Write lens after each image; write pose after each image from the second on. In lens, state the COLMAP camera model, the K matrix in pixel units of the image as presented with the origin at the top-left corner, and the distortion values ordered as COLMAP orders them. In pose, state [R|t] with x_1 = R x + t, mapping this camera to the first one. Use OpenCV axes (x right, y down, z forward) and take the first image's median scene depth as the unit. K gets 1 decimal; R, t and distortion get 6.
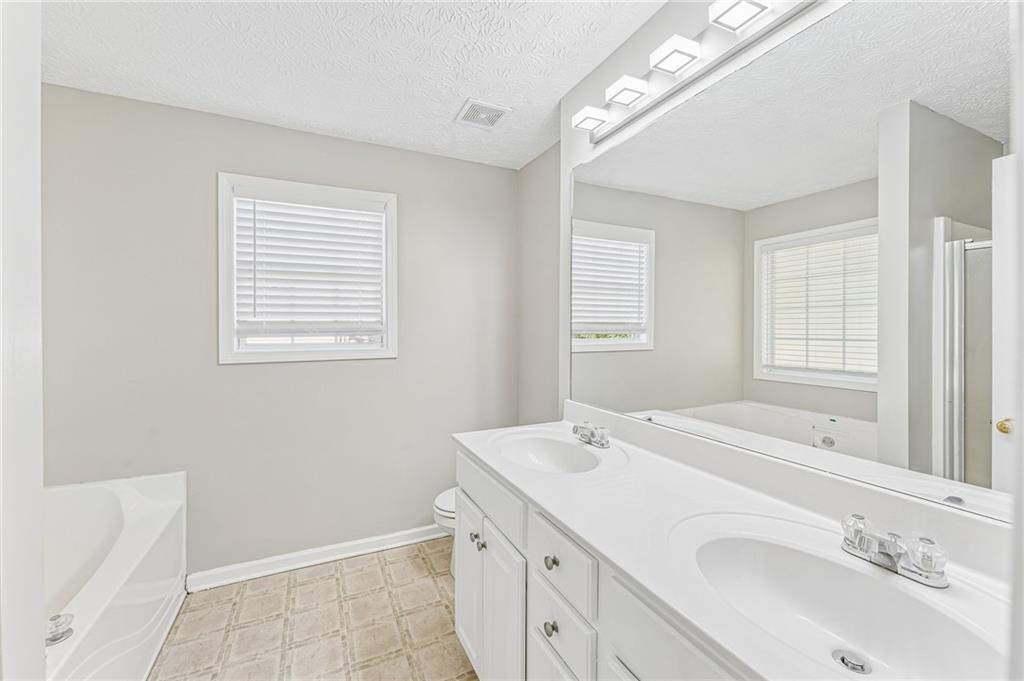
lens RADIAL K [[410.3, 0, 511.3], [0, 410.3, 335.0], [0, 0, 1]] dist [0.009547, -0.000213]
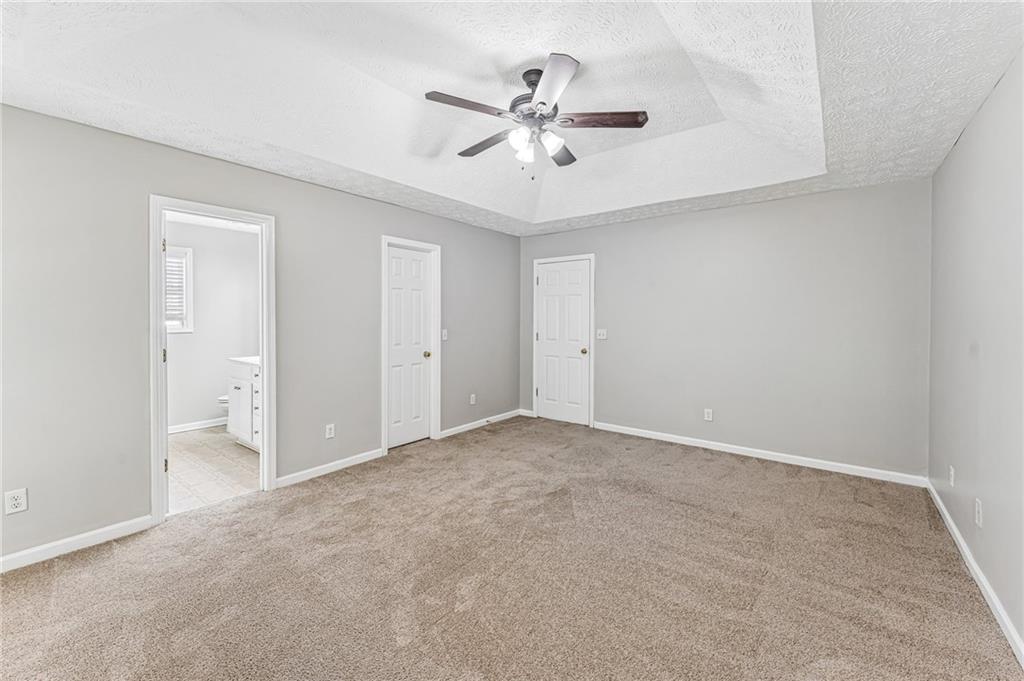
lens RADIAL K [[410.3, 0, 510.6], [0, 410.3, 336.5], [0, 0, 1]] dist [0.009547, -0.000213]
pose [[0.934423, -0.003036, 0.356152, 0.069263], [0.001514, 0.999988, 0.004553, 0.011098], [-0.356162, -0.003715, 0.934417, -0.219367]]
